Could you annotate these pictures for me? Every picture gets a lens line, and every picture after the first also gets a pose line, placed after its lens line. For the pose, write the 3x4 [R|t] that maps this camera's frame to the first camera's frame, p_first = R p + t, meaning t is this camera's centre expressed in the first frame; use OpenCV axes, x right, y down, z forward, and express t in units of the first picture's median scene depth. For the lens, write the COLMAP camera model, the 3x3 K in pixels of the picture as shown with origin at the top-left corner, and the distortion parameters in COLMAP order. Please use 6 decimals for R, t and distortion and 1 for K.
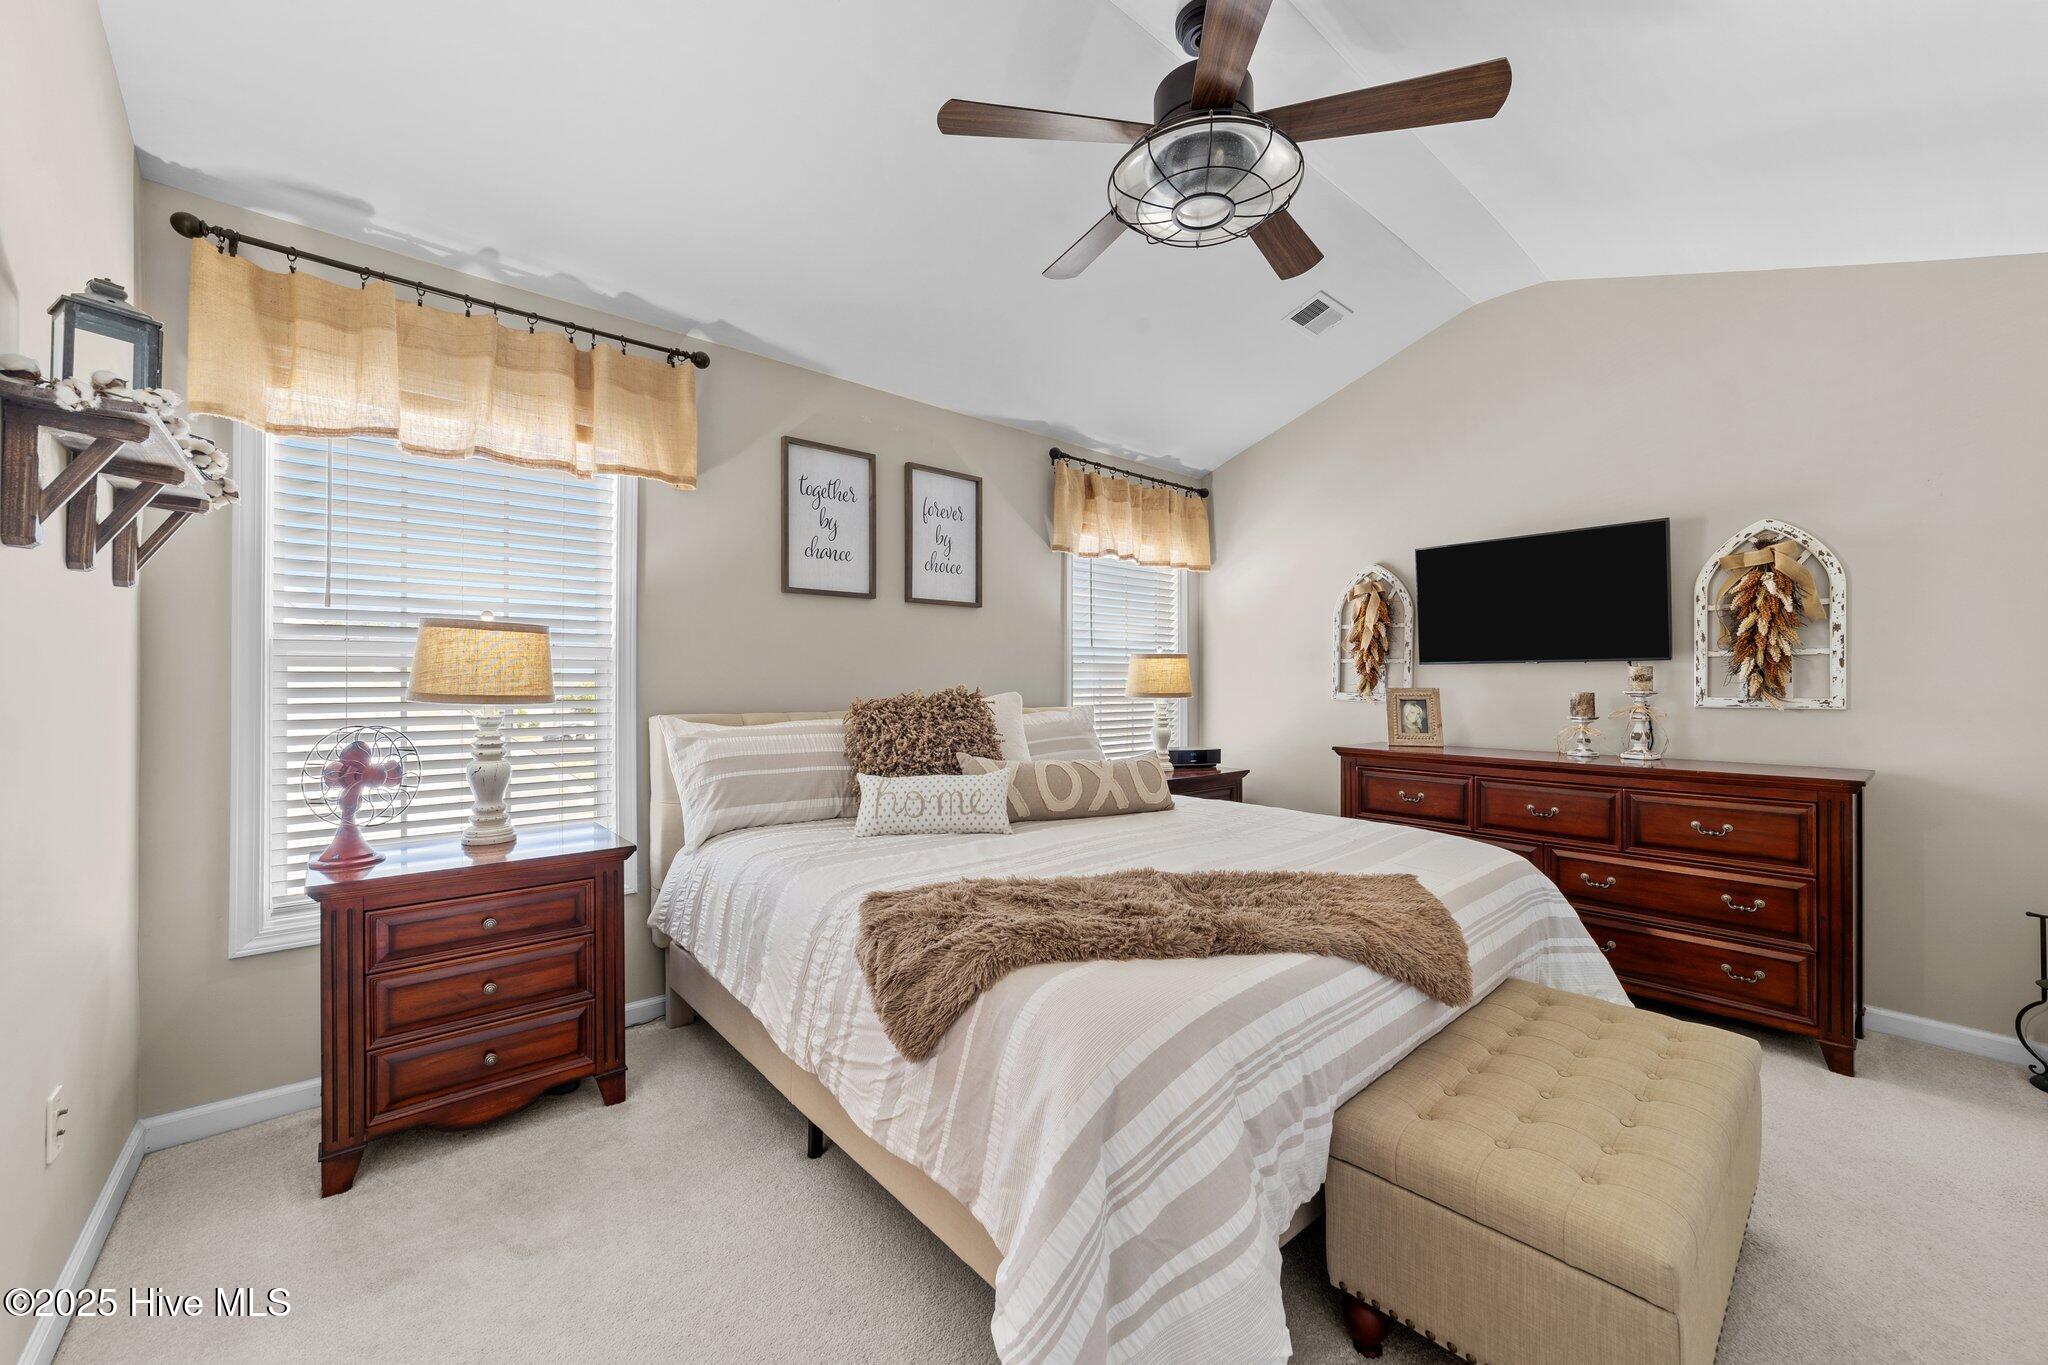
lens RADIAL K [[790.4, 0, 1002.4], [0, 790.4, 680.4], [0, 0, 1]] dist [-0.008697, 0.005246]
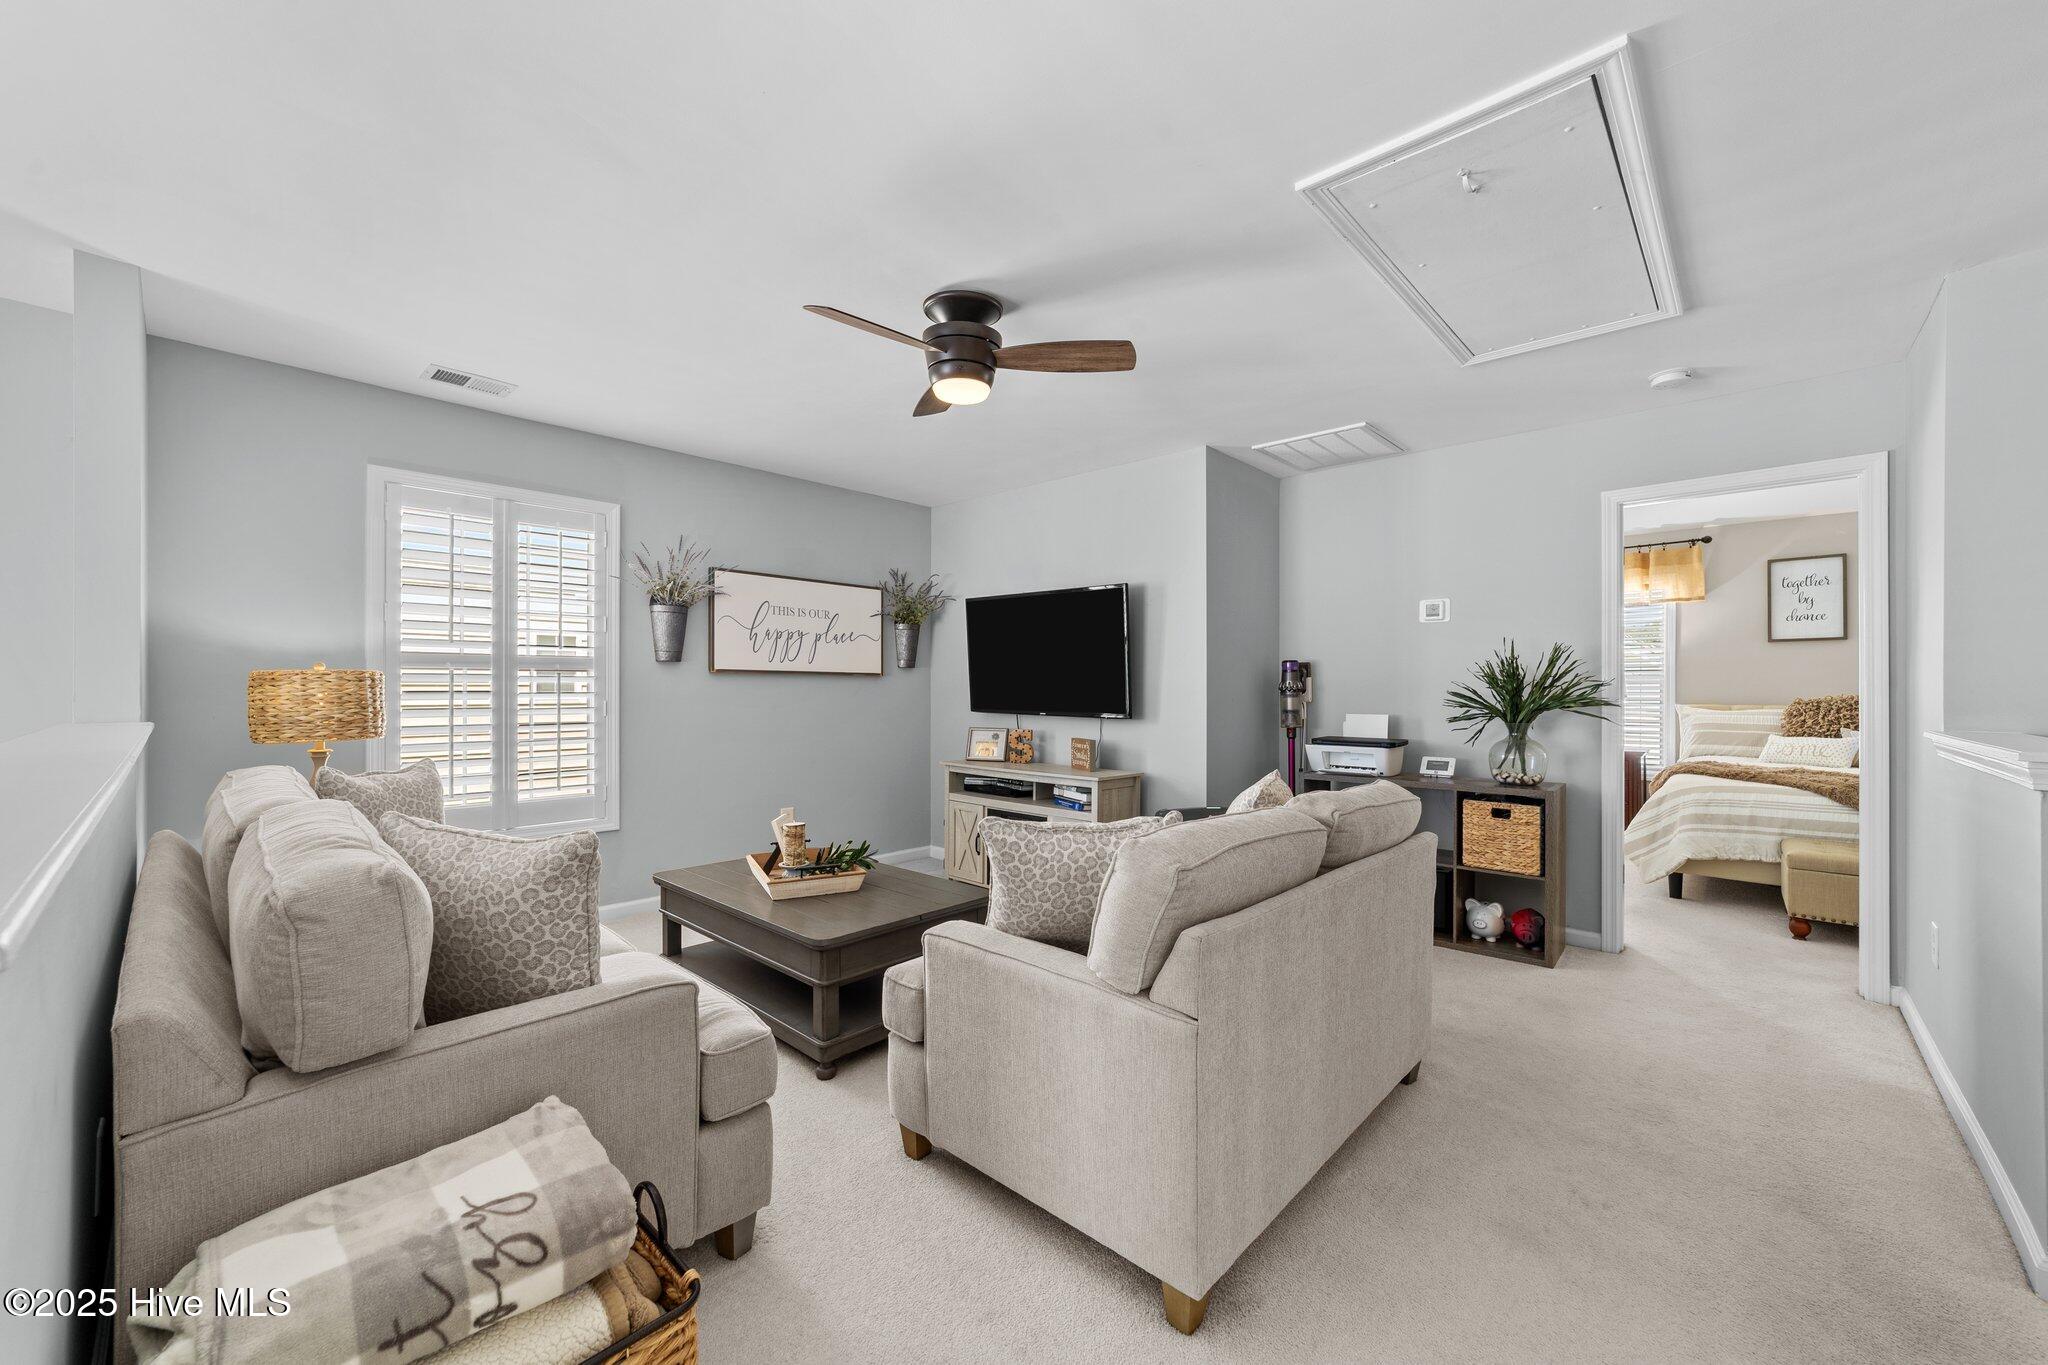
lens RADIAL K [[790.4, 0, 1021.8], [0, 790.4, 689.7], [0, 0, 1]] dist [-0.008697, 0.005246]
pose [[0.100482, -0.002208, -0.994936, 1.657929], [0.006737, 0.999976, -0.001538, -0.006026], [0.994916, -0.006548, 0.100494, -1.140373]]
